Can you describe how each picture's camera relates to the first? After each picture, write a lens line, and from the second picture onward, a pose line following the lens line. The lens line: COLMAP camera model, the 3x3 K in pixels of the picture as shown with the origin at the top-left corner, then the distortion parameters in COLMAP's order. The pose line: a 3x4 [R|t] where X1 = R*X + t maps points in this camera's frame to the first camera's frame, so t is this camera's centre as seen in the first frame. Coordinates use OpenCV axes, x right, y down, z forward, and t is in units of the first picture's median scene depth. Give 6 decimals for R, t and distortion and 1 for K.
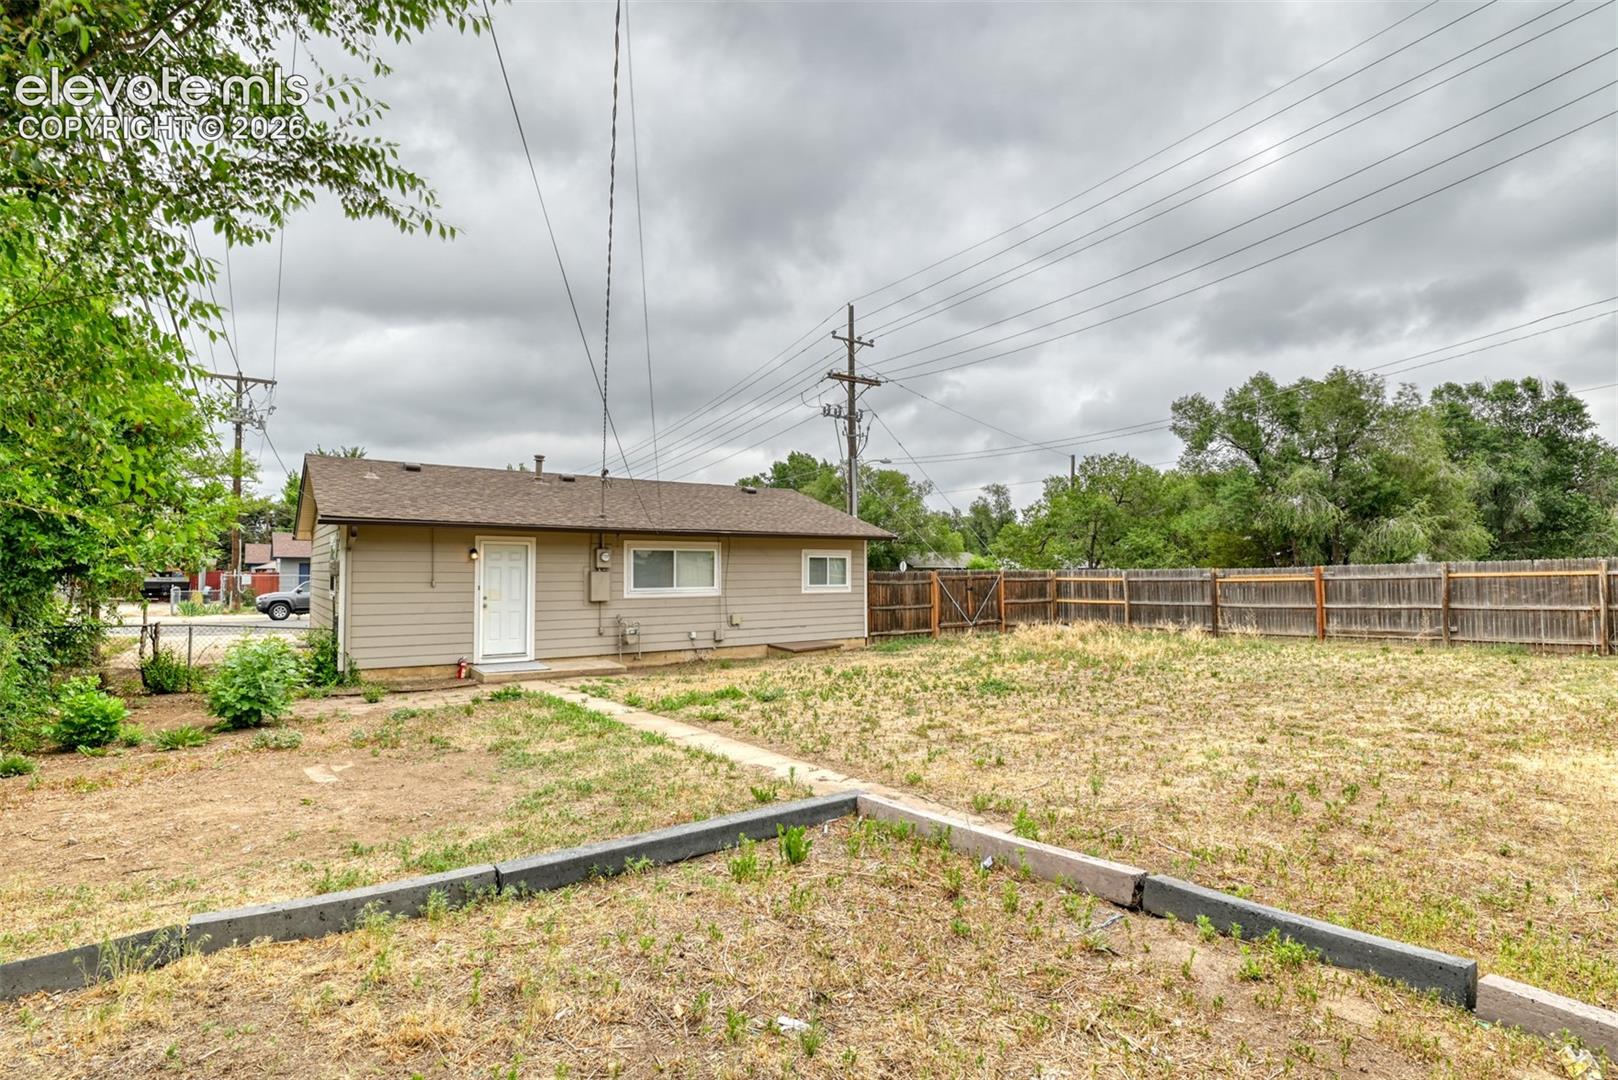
lens RADIAL K [[803.1, 0, 806.9], [0, 803.1, 545.1], [0, 0, 1]] dist [-0.023230, -0.003005]
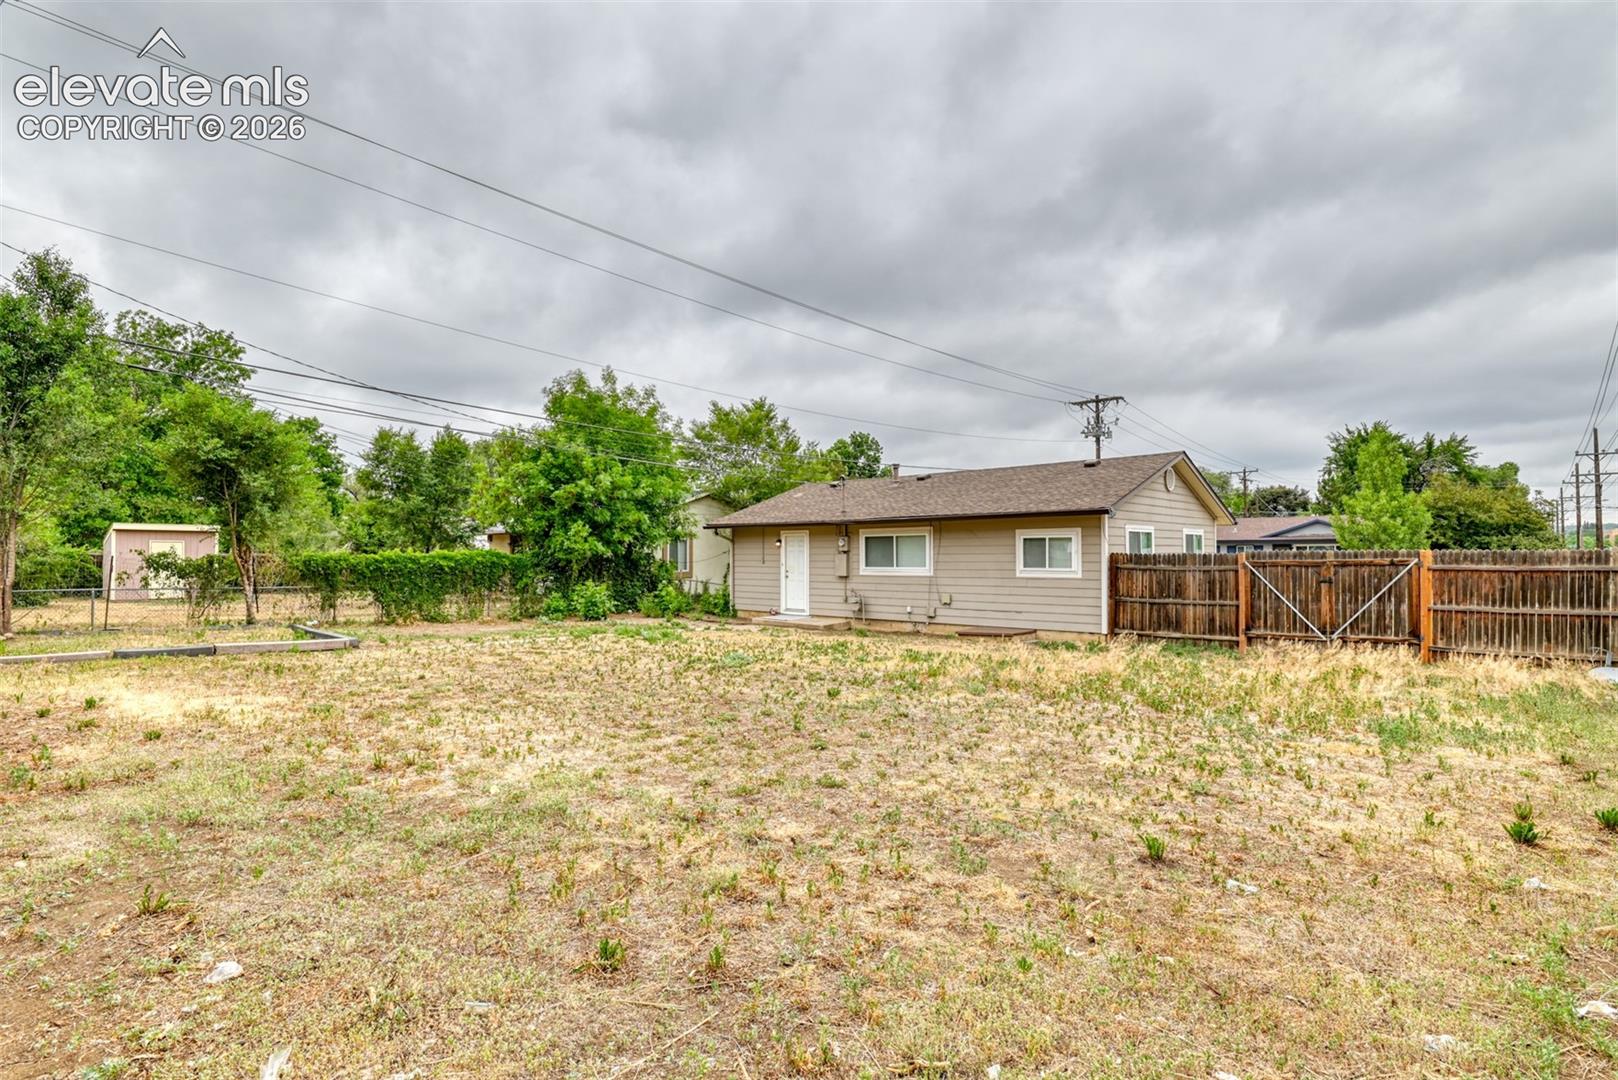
lens RADIAL K [[803.1, 0, 805.9], [0, 803.1, 545.7], [0, 0, 1]] dist [-0.023230, -0.003005]
pose [[0.184084, -0.011630, -0.982842, 0.928715], [0.035243, 0.999365, -0.005224, 0.021786], [0.982278, -0.033676, 0.184377, 0.628751]]
